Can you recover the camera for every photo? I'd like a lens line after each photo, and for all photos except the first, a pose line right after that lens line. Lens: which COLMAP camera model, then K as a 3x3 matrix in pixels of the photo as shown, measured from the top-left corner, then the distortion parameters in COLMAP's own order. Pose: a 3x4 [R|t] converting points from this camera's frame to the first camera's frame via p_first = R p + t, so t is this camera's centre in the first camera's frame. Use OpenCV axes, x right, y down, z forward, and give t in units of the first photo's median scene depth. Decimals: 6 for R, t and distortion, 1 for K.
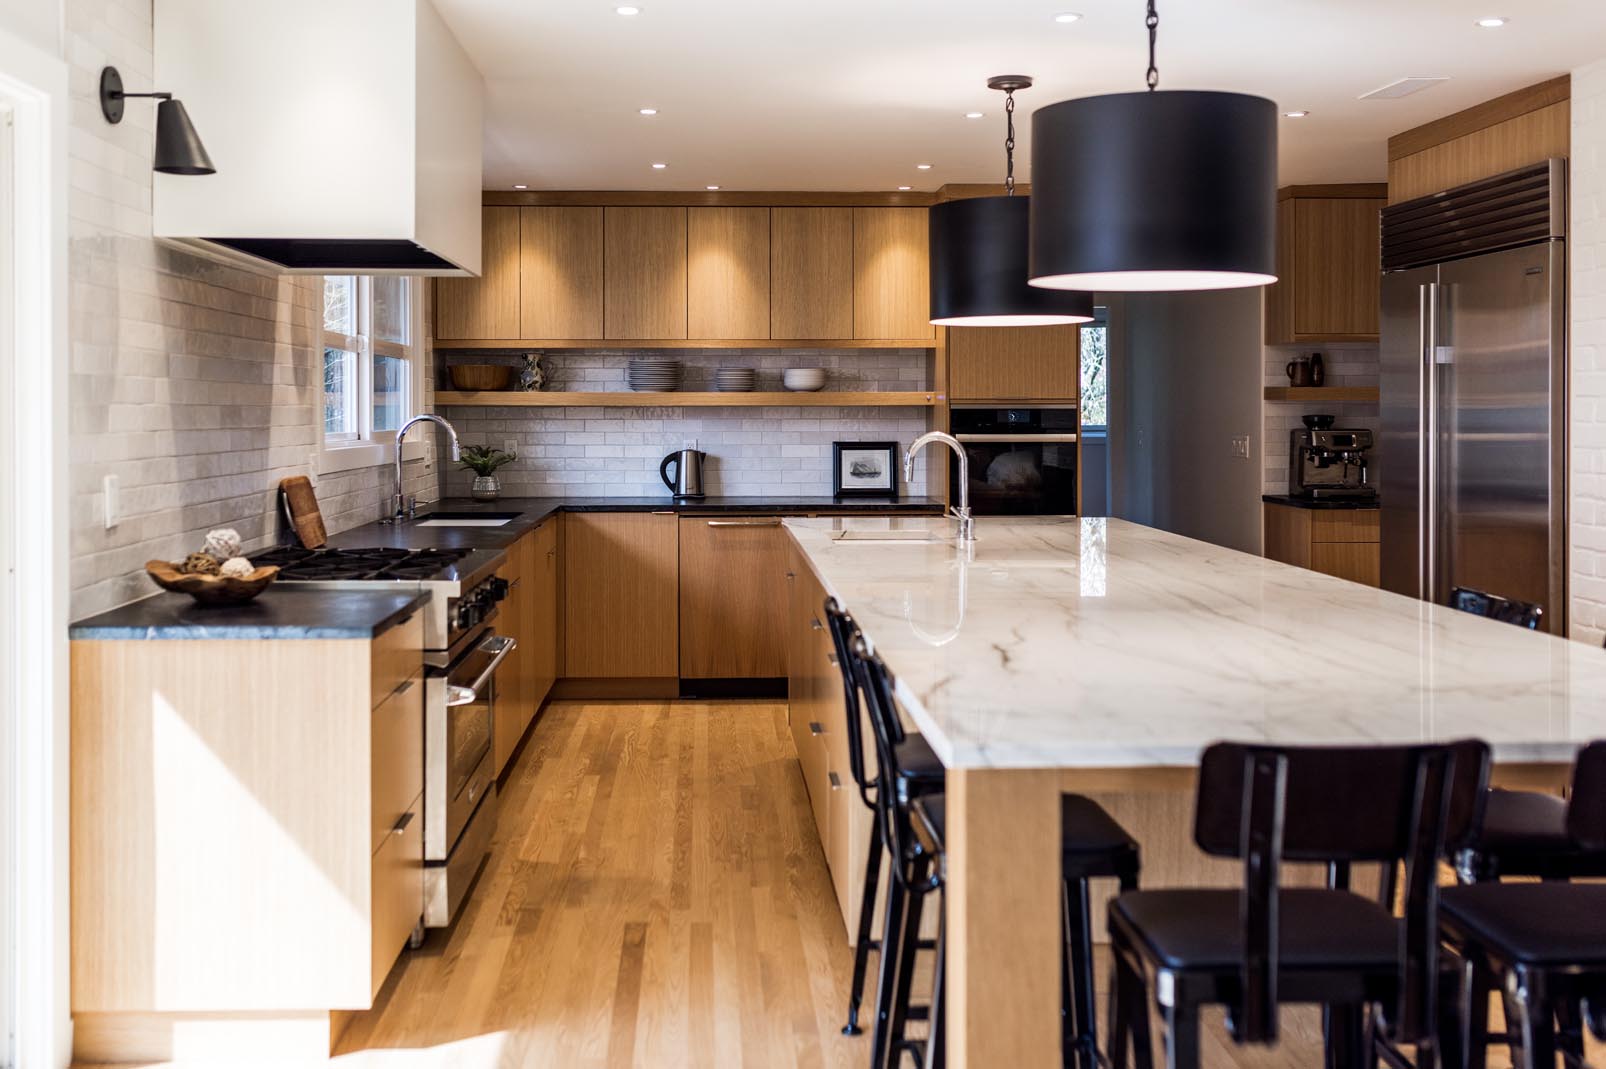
lens RADIAL K [[1561.5, 0, 726.1], [0, 1561.5, 411.2], [0, 0, 1]] dist [0.005228, 0.000000]
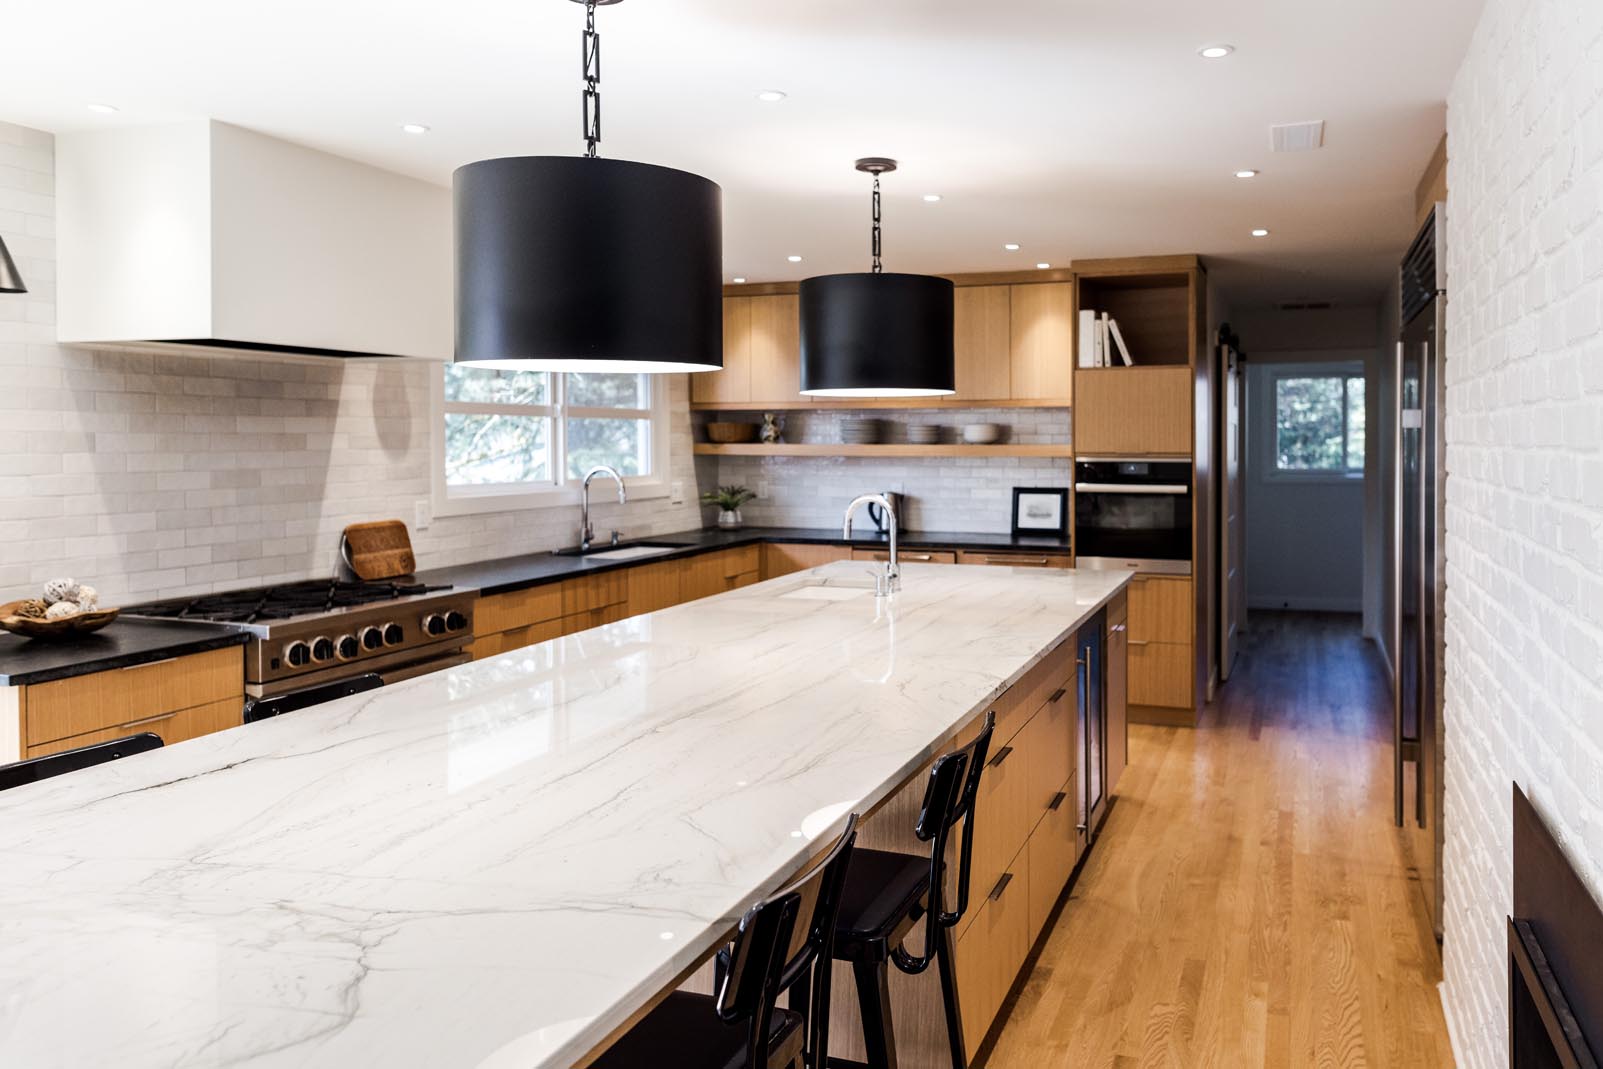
lens RADIAL K [[1127.2, 0, 904.0], [0, 1127.2, 466.6], [0, 0, 1]] dist [0.002866, 0.003846]
pose [[0.932190, 0.009358, -0.361848, 0.319280], [-0.000994, 0.999728, 0.023293, -0.016155], [0.361968, -0.021354, 0.931946, 0.191609]]
